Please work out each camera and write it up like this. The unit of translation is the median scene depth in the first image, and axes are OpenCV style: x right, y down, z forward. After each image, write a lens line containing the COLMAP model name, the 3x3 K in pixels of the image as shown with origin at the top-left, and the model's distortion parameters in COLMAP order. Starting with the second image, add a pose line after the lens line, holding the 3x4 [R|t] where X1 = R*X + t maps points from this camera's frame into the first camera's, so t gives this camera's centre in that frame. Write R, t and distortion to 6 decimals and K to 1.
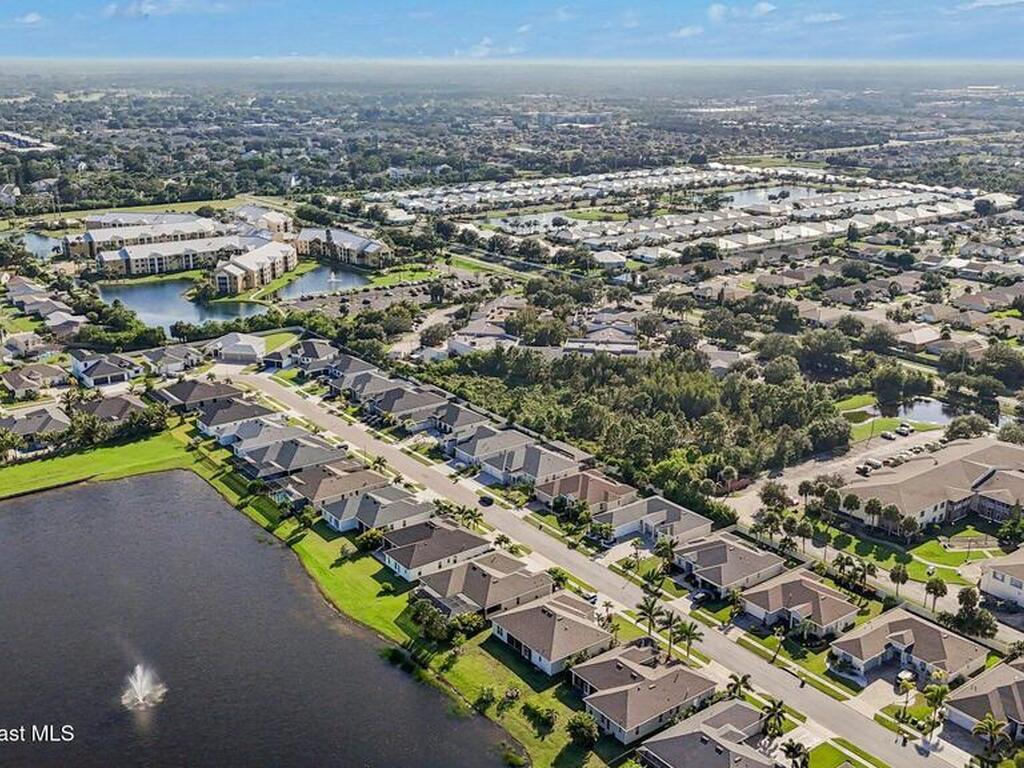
lens RADIAL K [[1010.2, 0, 512.0], [0, 1010.2, 384.0], [0, 0, 1]] dist [0.064430, -0.014291]
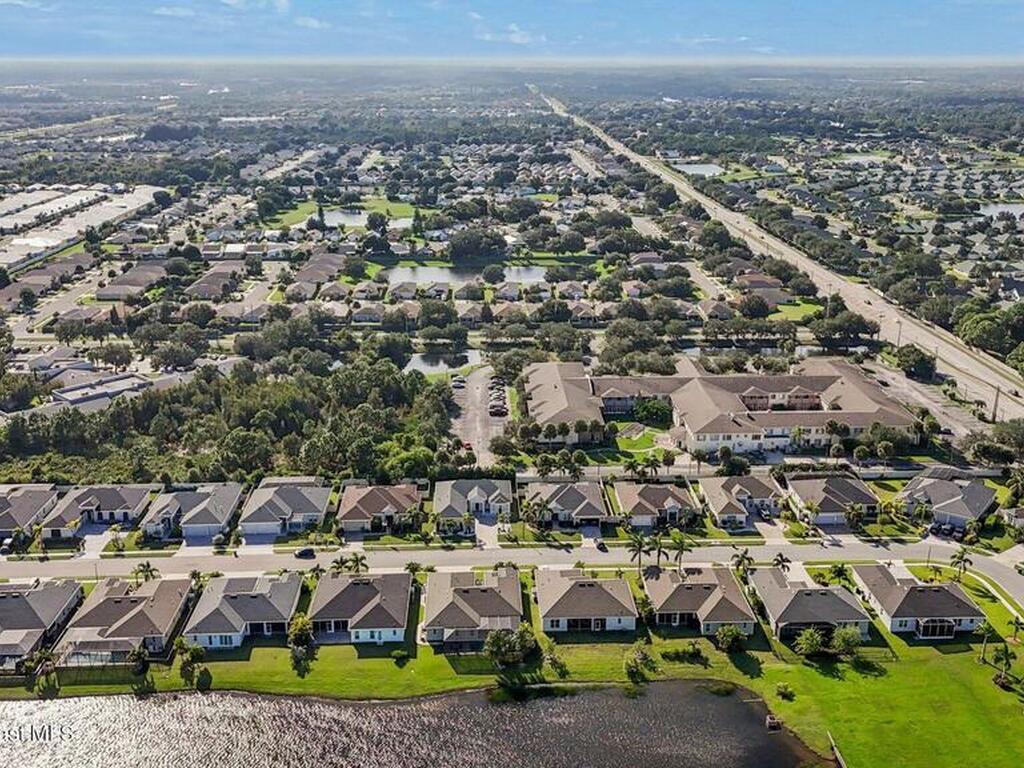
lens RADIAL K [[1010.2, 0, 512.0], [0, 1010.2, 384.0], [0, 0, 1]] dist [0.064430, -0.014291]
pose [[0.567988, -0.250296, 0.784055, -0.614513], [0.247840, 0.960433, 0.127060, -0.101104], [-0.784835, 0.122152, 0.607547, 0.308181]]
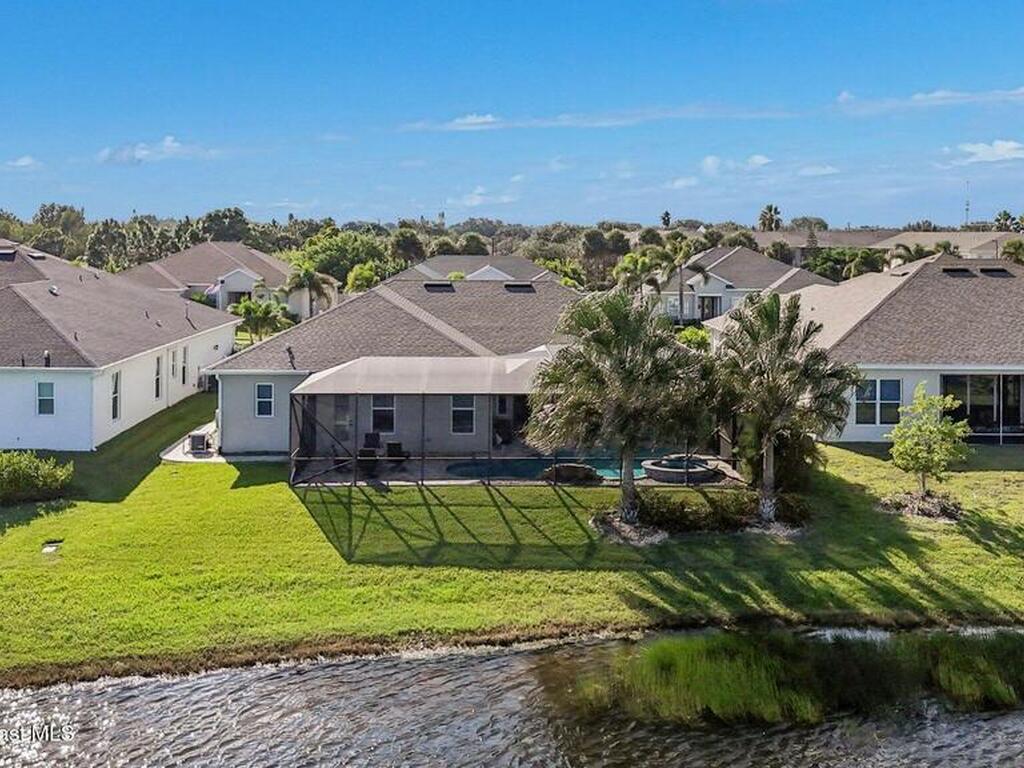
lens RADIAL K [[1047.2, 0, 514.8], [0, 1047.2, 243.4], [0, 0, 1]] dist [0.034701, 0.002354]
pose [[0.575403, -0.008000, 0.817831, -0.178674], [0.235914, 0.959073, -0.156601, 0.182673], [-0.783106, 0.283046, 0.553741, 0.741826]]
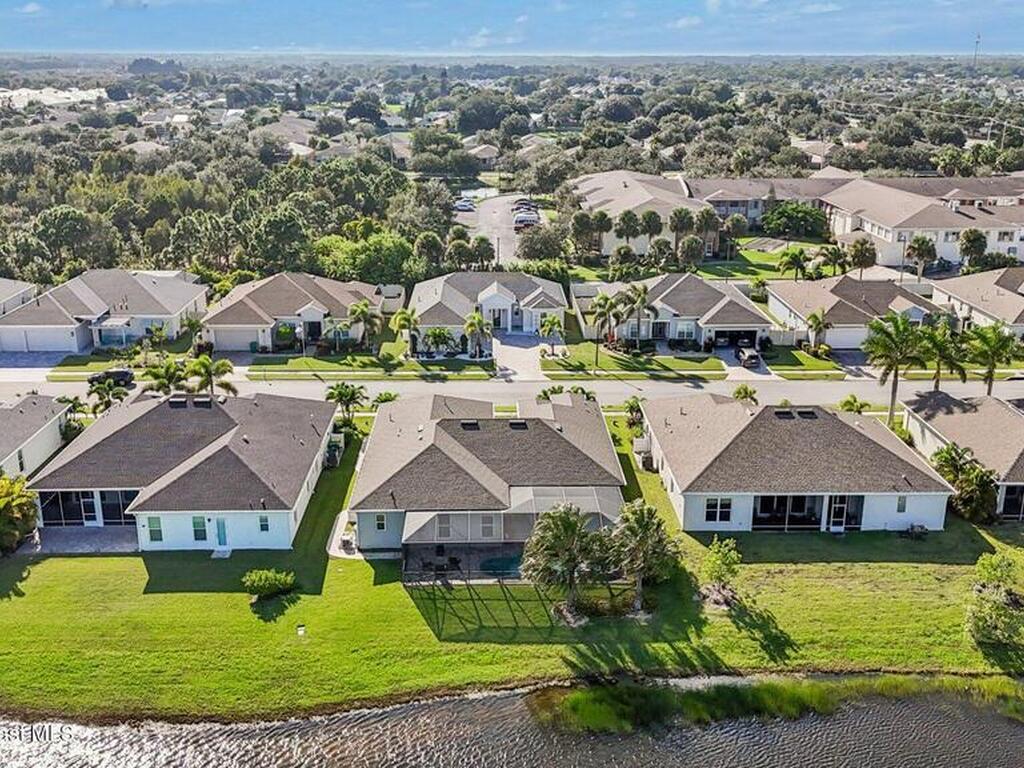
lens RADIAL K [[1010.2, 0, 512.0], [0, 1010.2, 384.0], [0, 0, 1]] dist [0.064430, -0.014291]
pose [[0.578817, -0.246624, 0.777269, -0.258535], [0.238852, 0.962640, 0.127573, 0.108418], [-0.779693, 0.111811, 0.616099, 0.660108]]
